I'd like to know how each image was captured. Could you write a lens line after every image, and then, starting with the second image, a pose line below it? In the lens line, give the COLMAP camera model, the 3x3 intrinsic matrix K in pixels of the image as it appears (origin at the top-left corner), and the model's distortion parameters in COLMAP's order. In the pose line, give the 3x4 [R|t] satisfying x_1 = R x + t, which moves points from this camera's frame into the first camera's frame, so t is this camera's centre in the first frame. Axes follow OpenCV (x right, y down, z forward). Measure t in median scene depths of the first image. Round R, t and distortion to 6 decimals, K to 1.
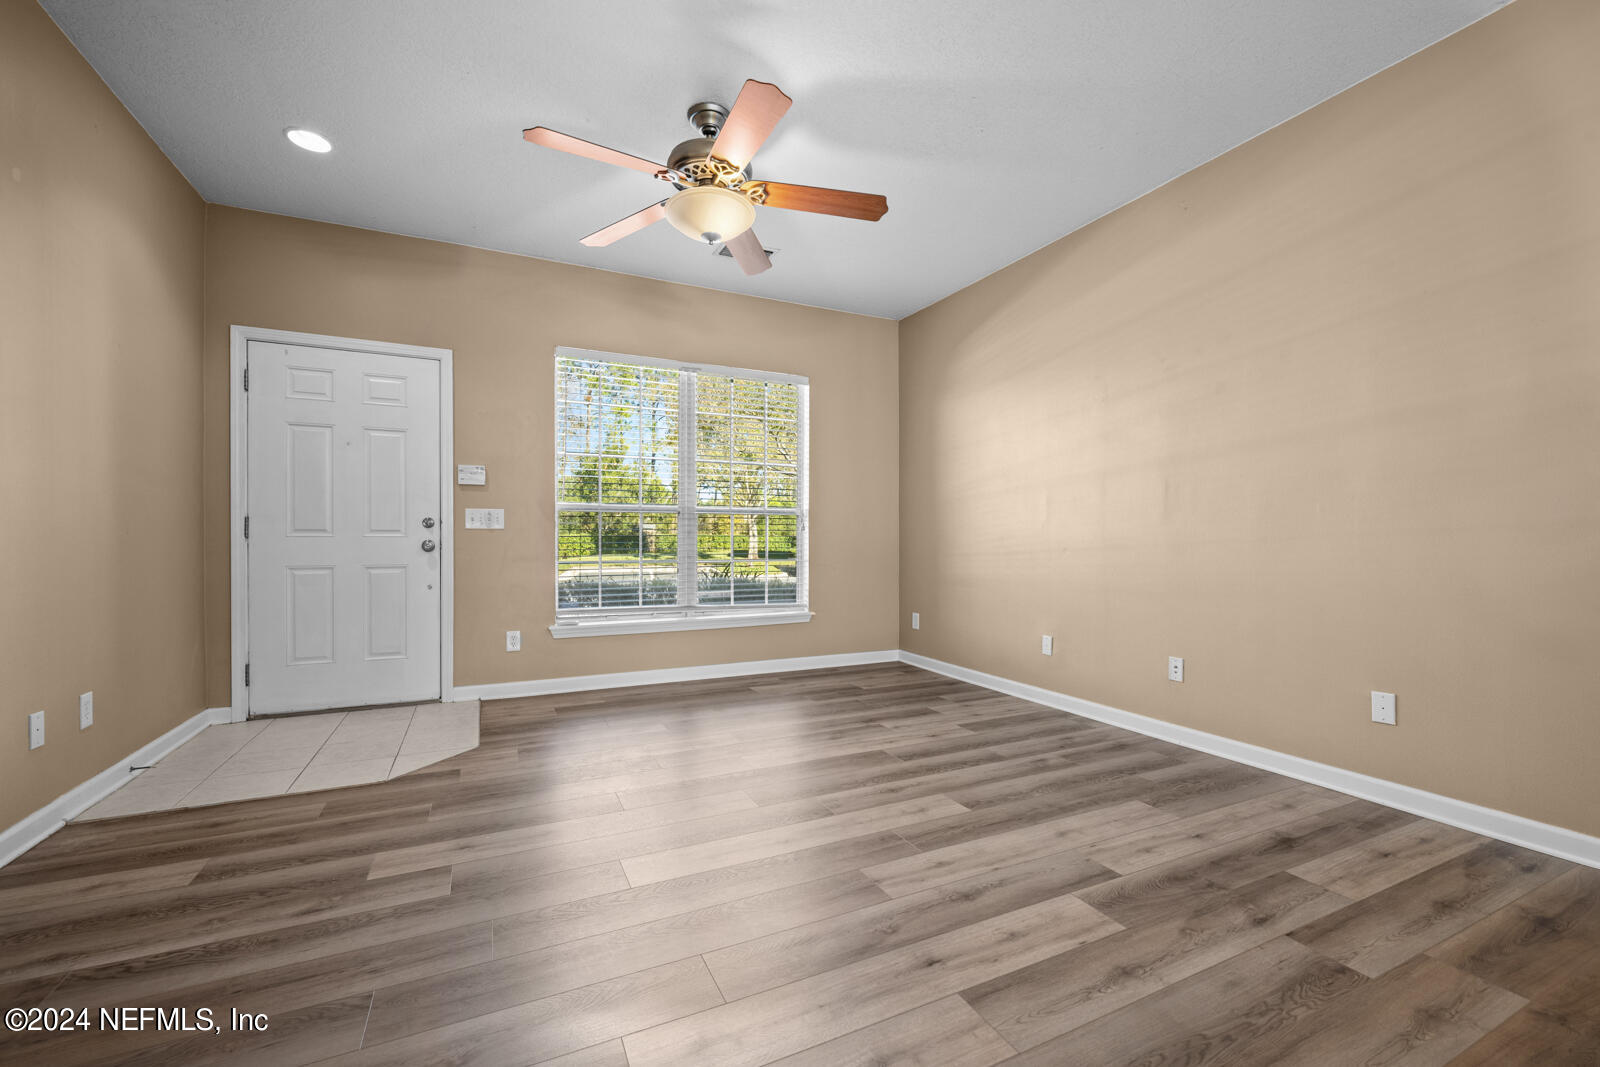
lens RADIAL K [[647.3, 0, 800.1], [0, 647.3, 540.8], [0, 0, 1]] dist [-0.004501, 0.000033]
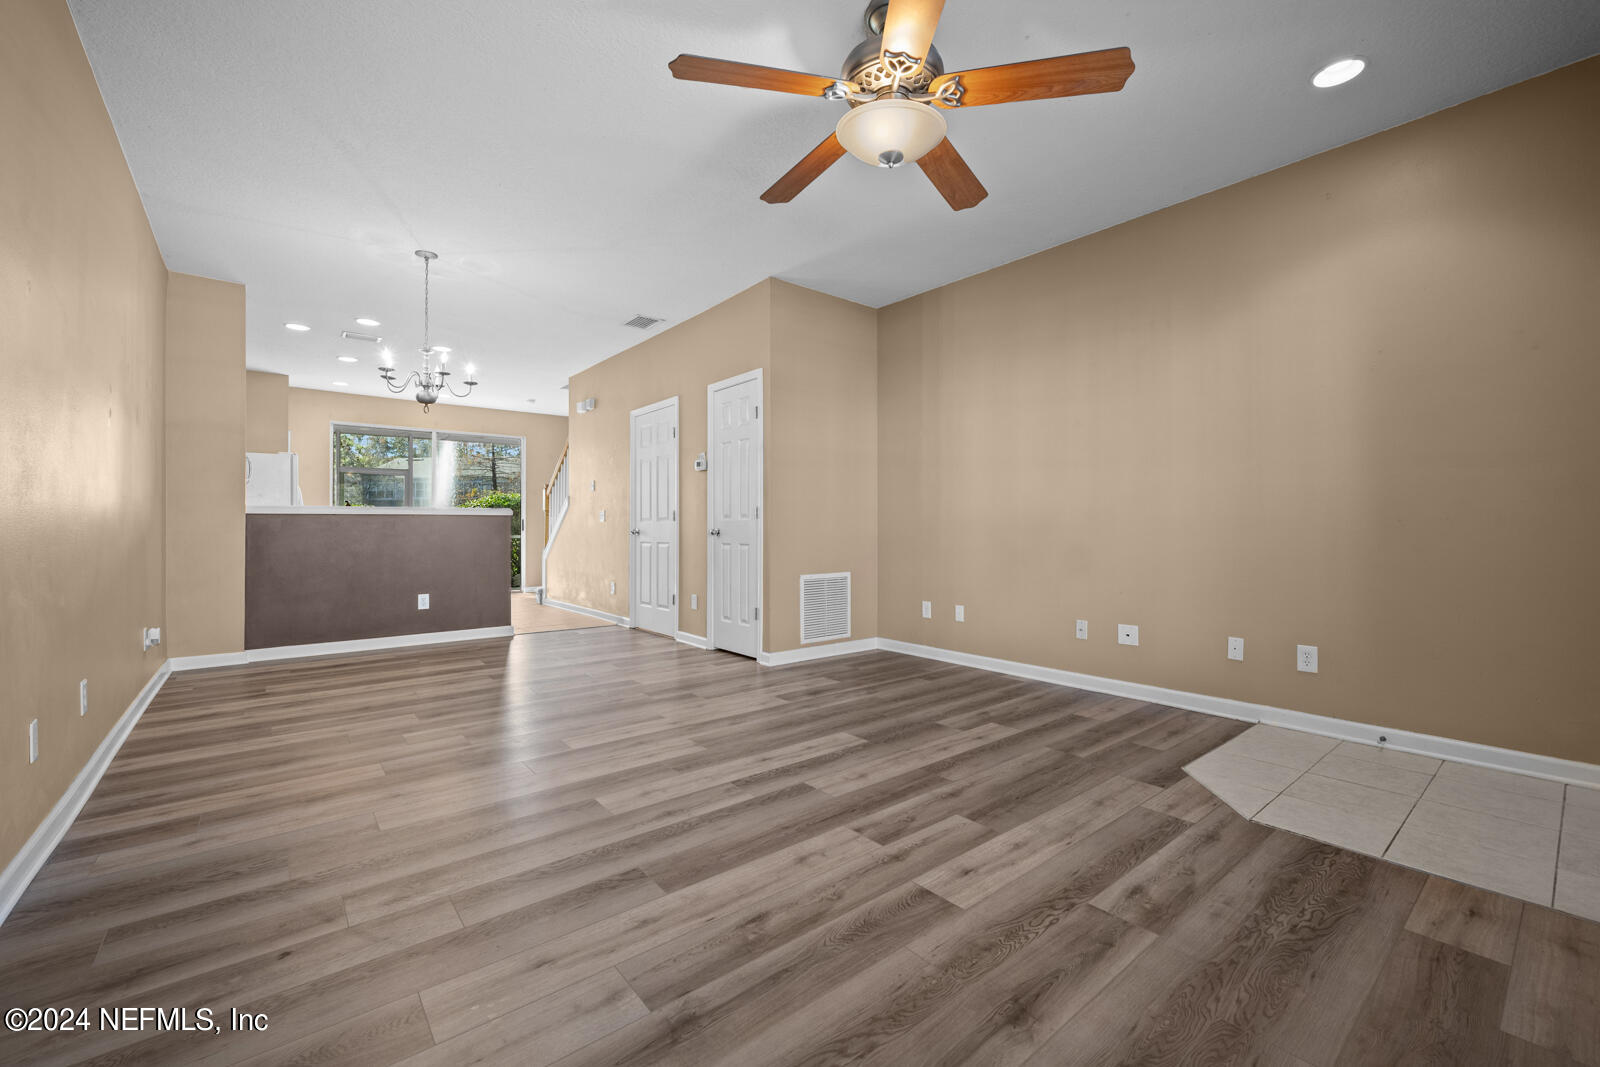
lens RADIAL K [[658.0, 0, 800.0], [0, 658.0, 533.5], [0, 0, 1]] dist [-0.002025, 0.000007]
pose [[-0.973452, 0.000842, -0.228888, 0.129247], [-0.001768, 0.999936, 0.011198, -0.001662], [0.228883, 0.011305, -0.973388, 1.412836]]
